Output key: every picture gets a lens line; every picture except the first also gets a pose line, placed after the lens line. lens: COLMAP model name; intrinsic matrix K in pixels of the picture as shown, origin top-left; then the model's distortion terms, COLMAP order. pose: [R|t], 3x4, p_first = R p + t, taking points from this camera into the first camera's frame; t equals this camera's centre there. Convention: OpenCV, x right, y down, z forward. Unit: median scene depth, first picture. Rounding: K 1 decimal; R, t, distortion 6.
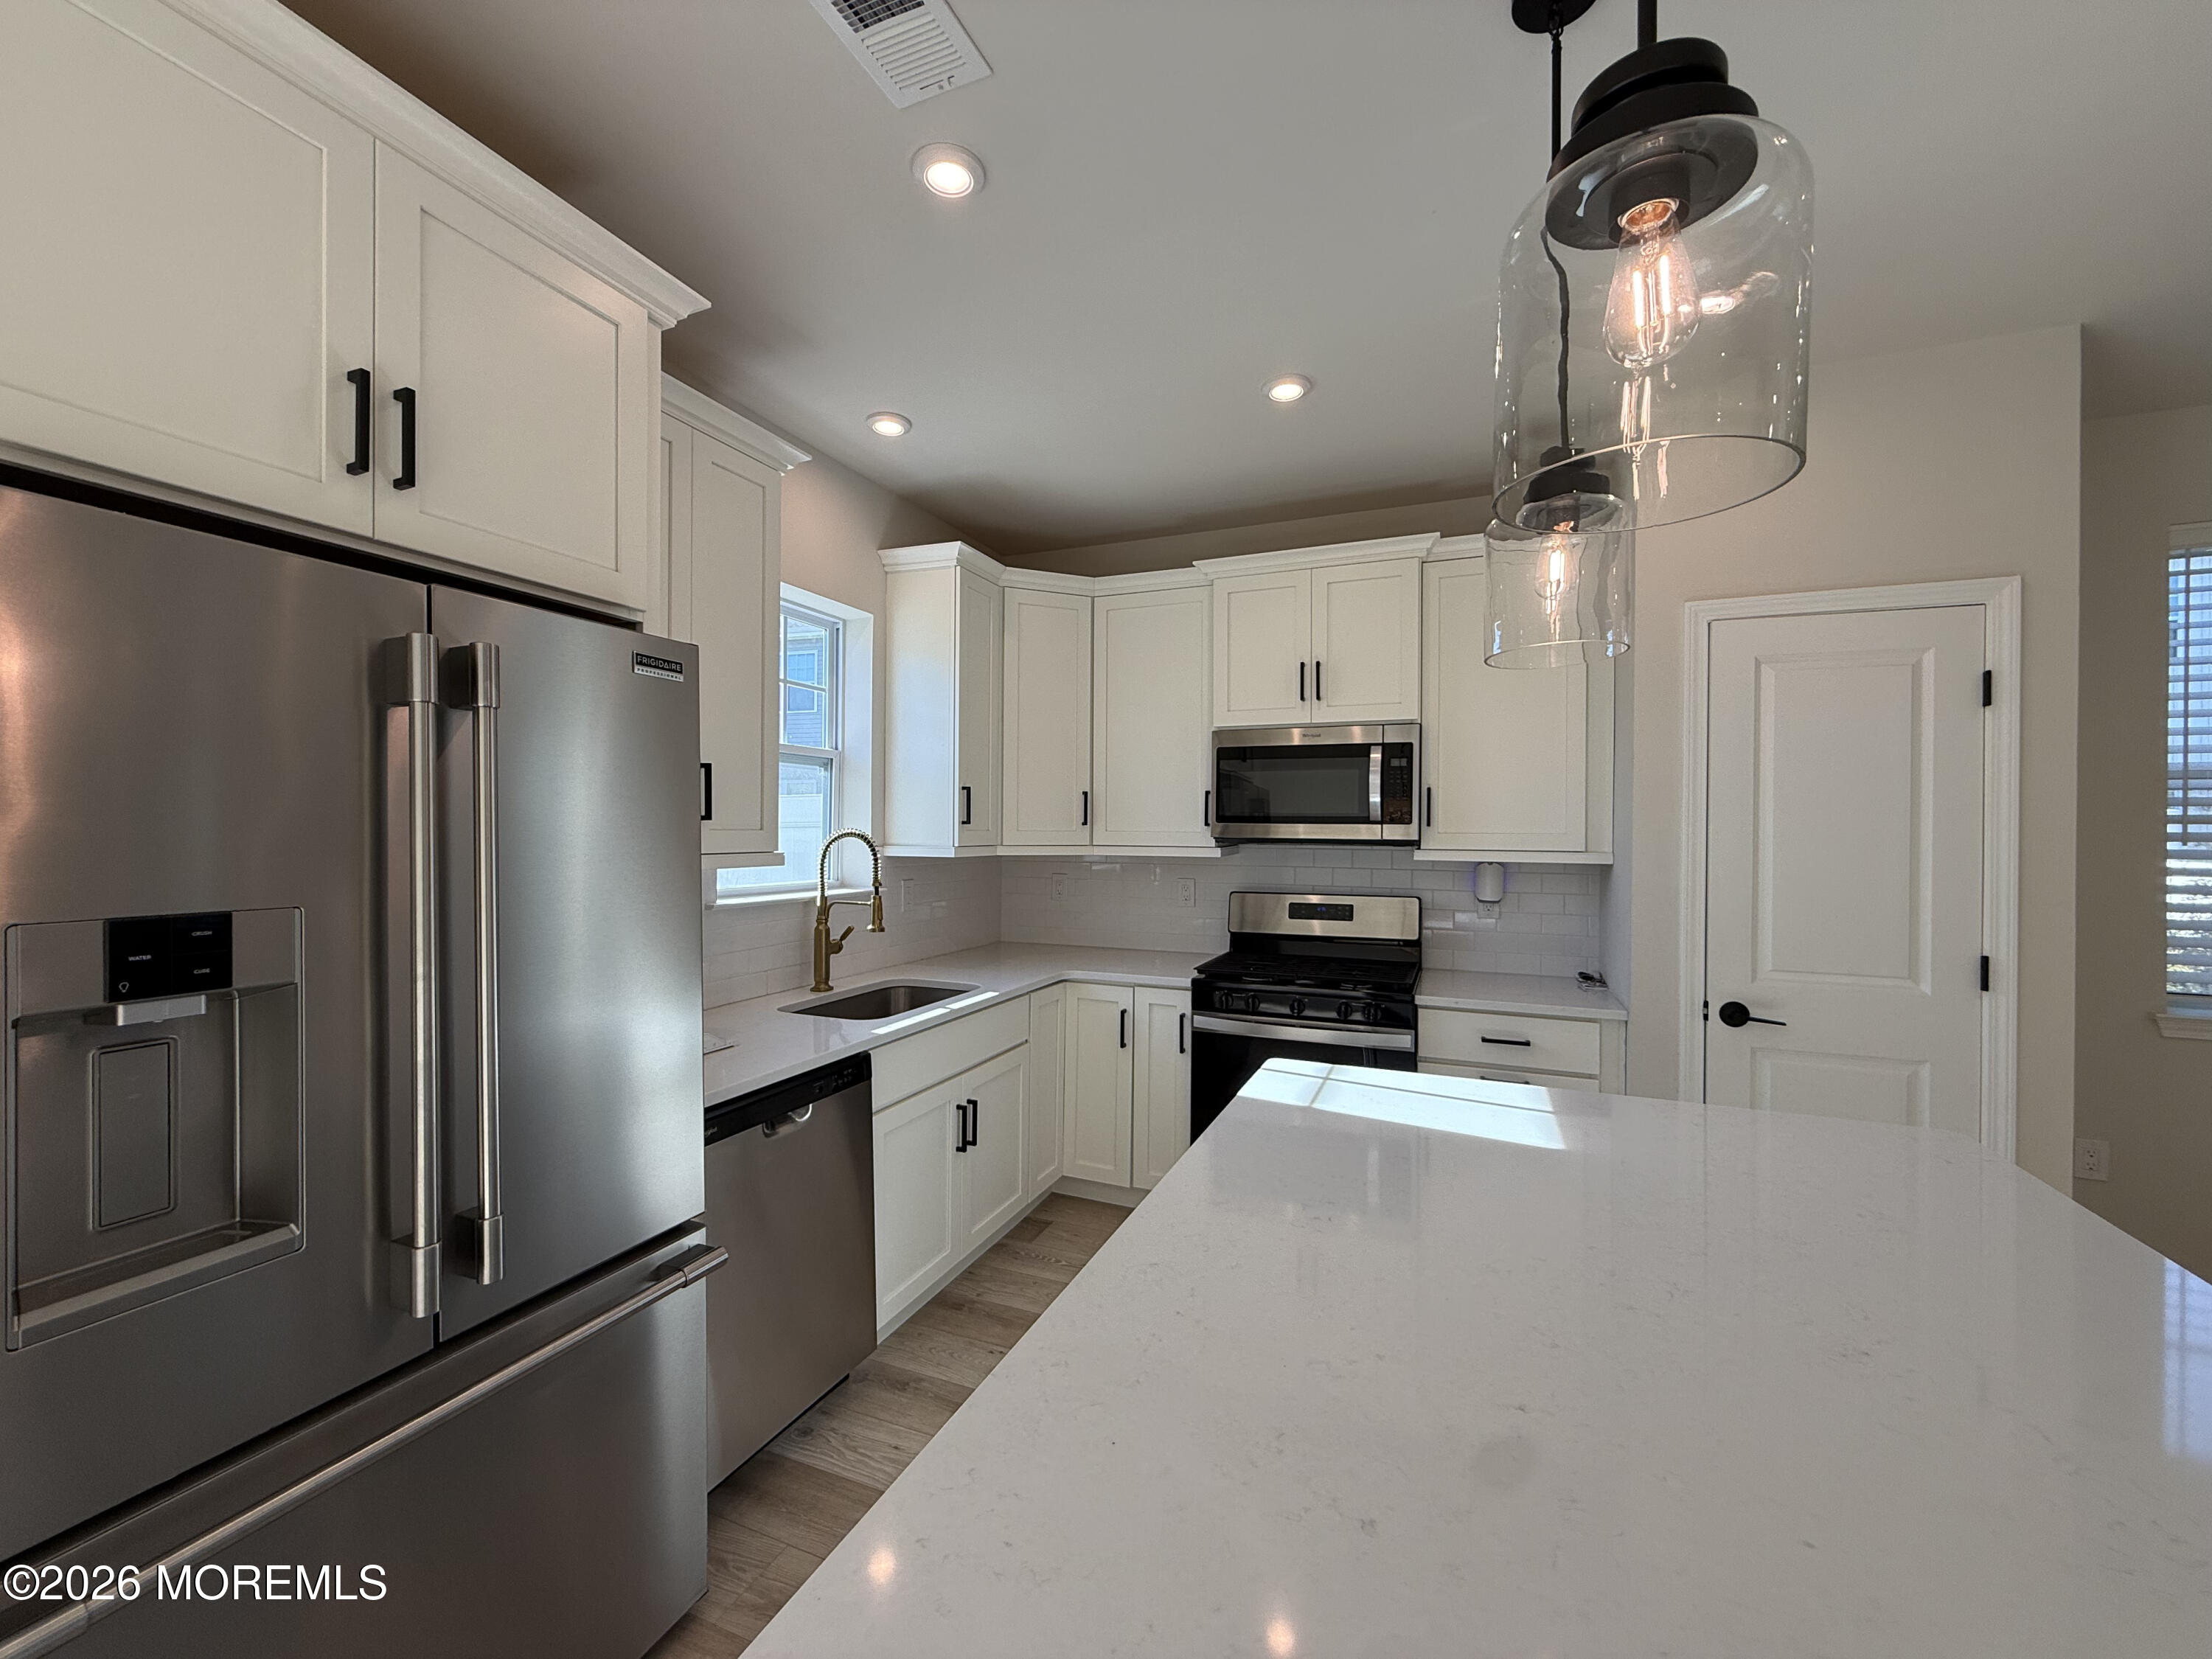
lens RADIAL K [[880.3, 0, 1101.7], [0, 880.3, 828.7], [0, 0, 1]] dist [-0.000953, 0.000184]
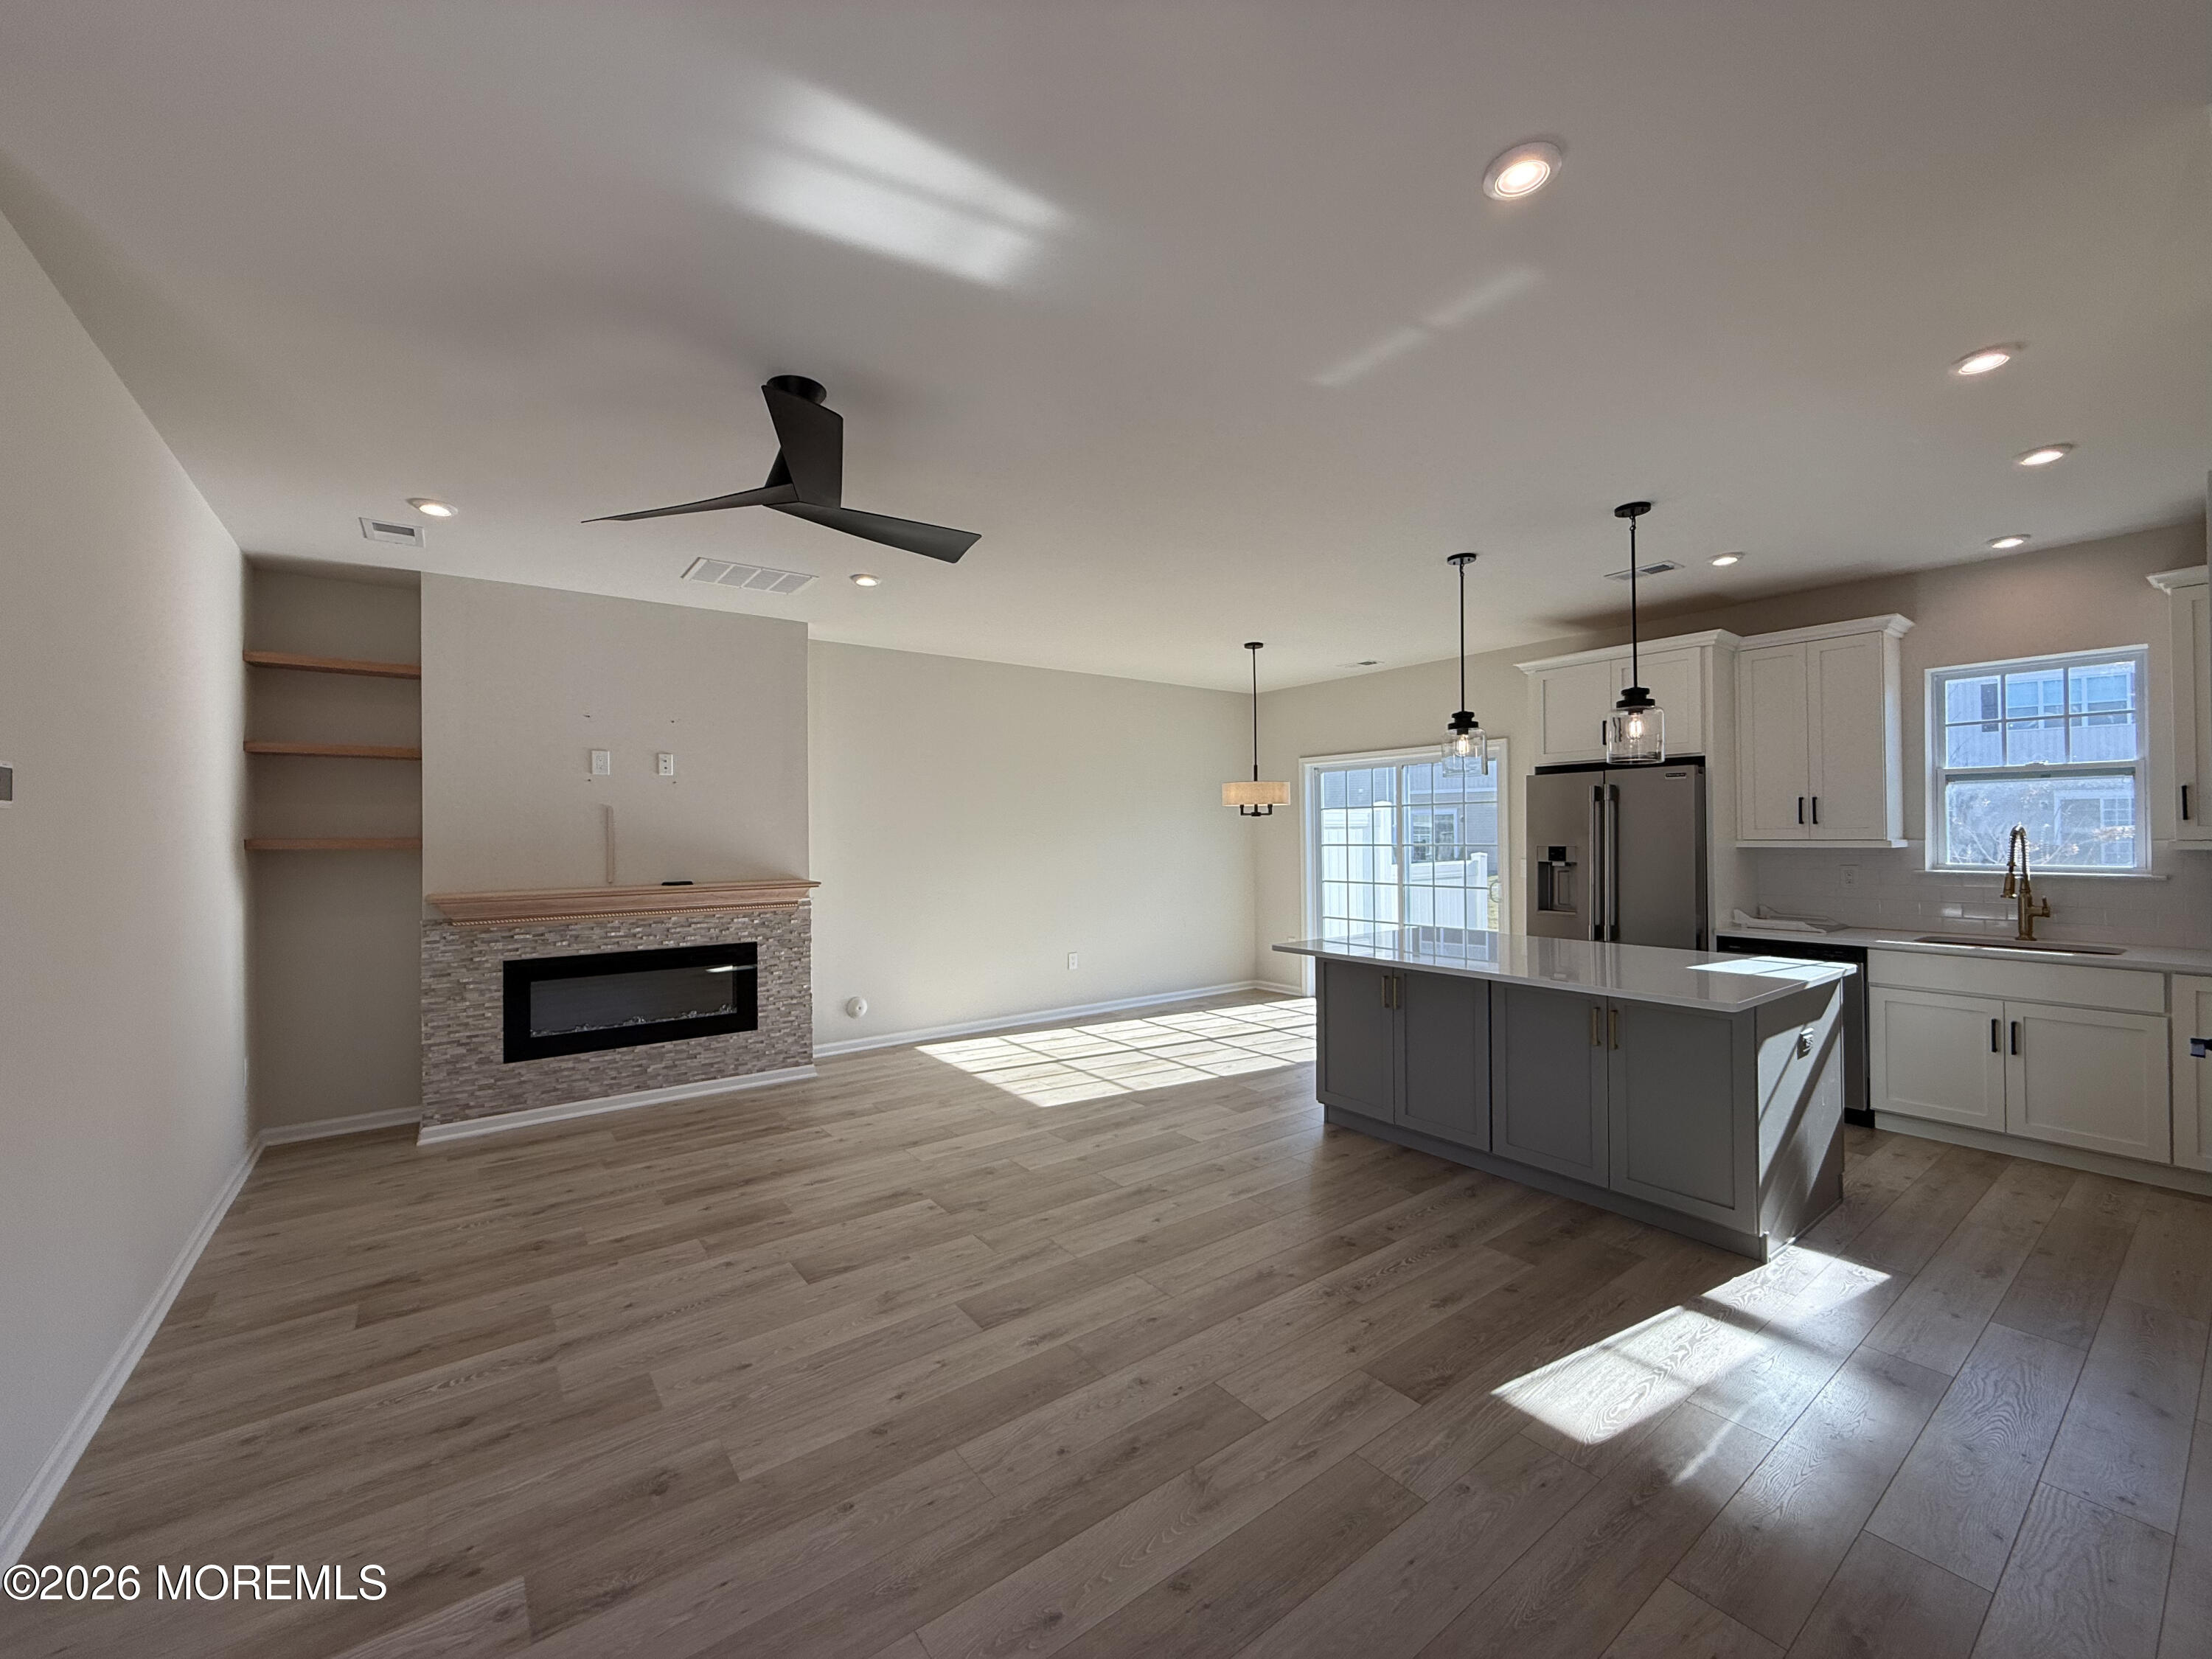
lens RADIAL K [[880.3, 0, 1101.5], [0, 880.3, 834.1], [0, 0, 1]] dist [-0.000953, 0.000184]
pose [[-0.512087, -0.000881, -0.858933, 1.527002], [0.006462, 0.999967, -0.004878, 0.007446], [0.858909, -0.008048, -0.512065, 0.412093]]
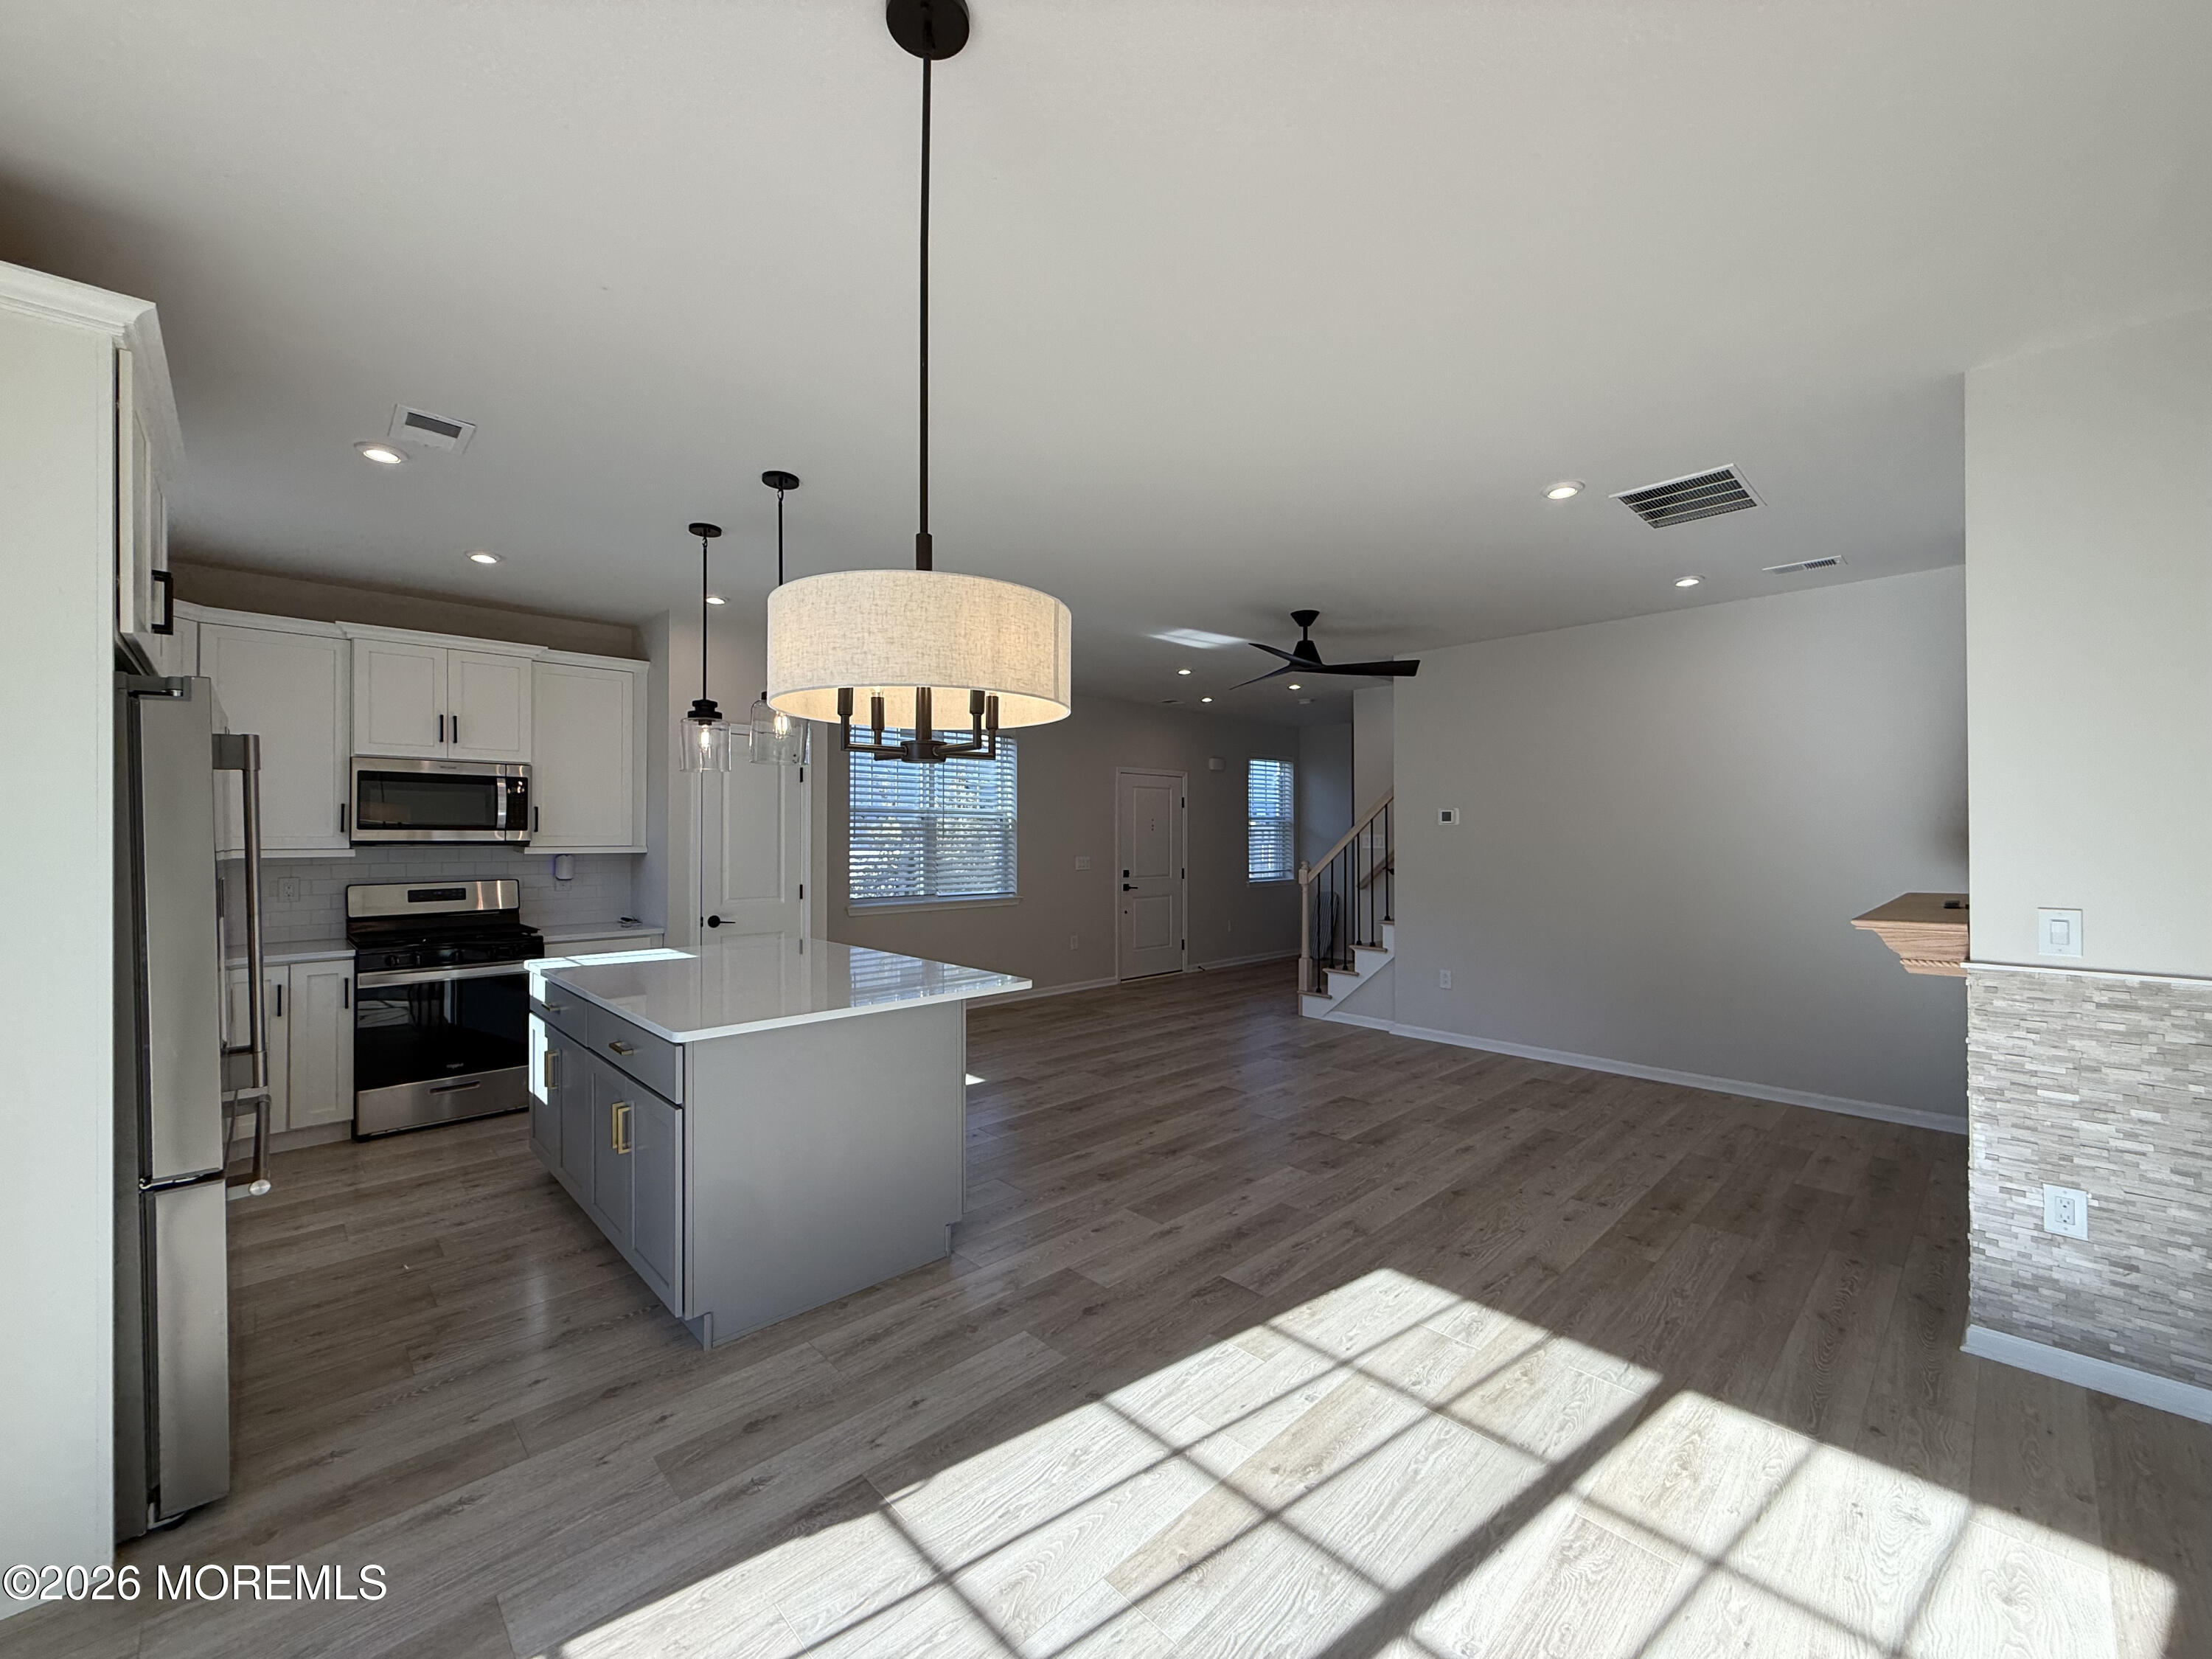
lens RADIAL K [[880.3, 0, 1098.5], [0, 880.3, 825.4], [0, 0, 1]] dist [-0.000953, 0.000184]
pose [[0.401900, 0.002801, 0.915679, -0.645539], [0.002930, 0.999986, -0.004344, -0.004631], [-0.915679, 0.004429, 0.401887, -0.527632]]
